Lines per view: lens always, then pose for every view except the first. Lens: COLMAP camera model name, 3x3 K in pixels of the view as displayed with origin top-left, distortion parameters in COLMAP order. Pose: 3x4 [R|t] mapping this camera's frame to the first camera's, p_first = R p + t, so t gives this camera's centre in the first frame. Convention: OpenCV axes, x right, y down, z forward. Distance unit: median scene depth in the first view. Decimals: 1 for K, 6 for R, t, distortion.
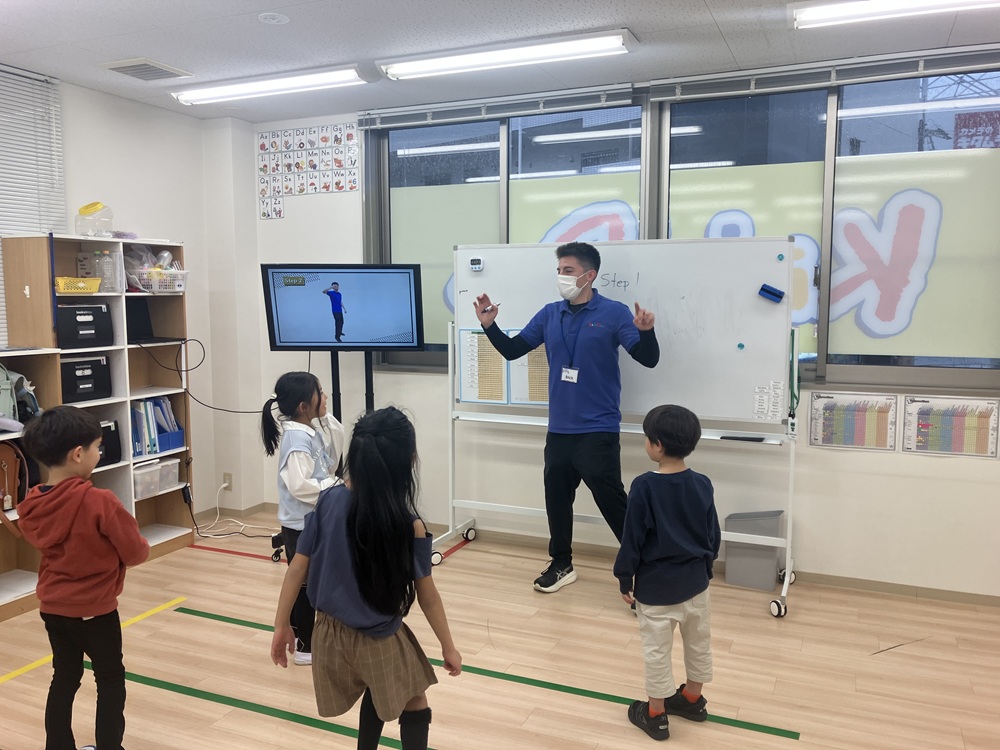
lens RADIAL K [[834.7, 0, 481.7], [0, 834.7, 373.8], [0, 0, 1]] dist [0.019198, 0.009061]
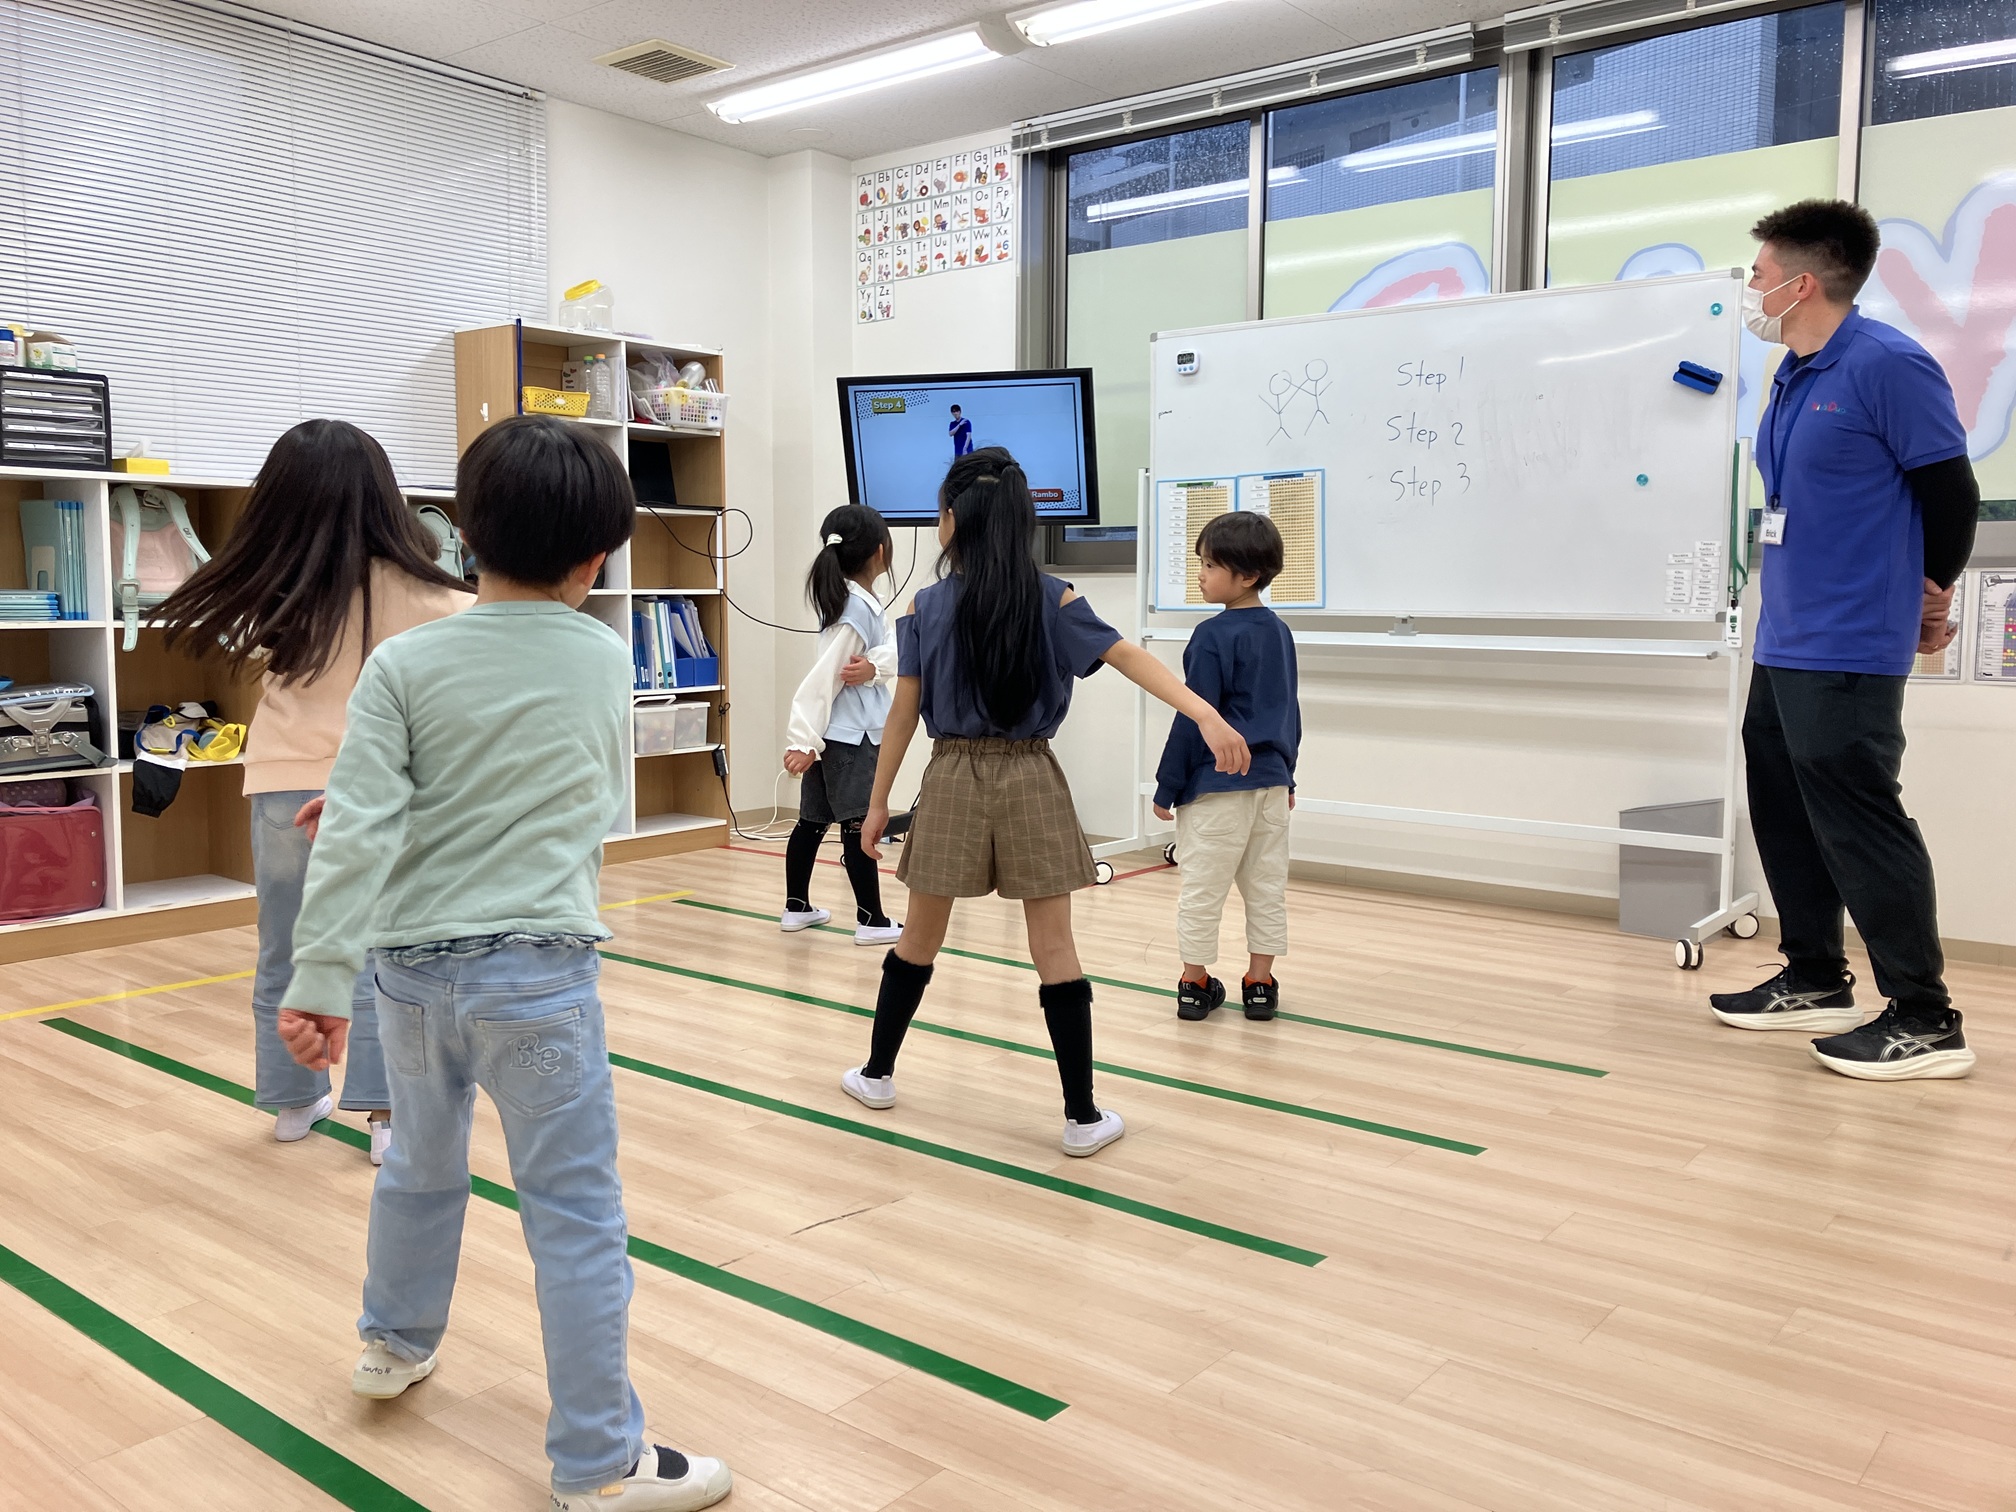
lens RADIAL K [[1682.8, 0, 971.1], [0, 1682.8, 753.7], [0, 0, 1]] dist [0.019198, 0.009061]
pose [[0.964516, 0.029366, -0.262386, 0.158699], [-0.030217, 0.999543, 0.000795, 0.137391], [0.262290, 0.007162, 0.964963, -0.153652]]
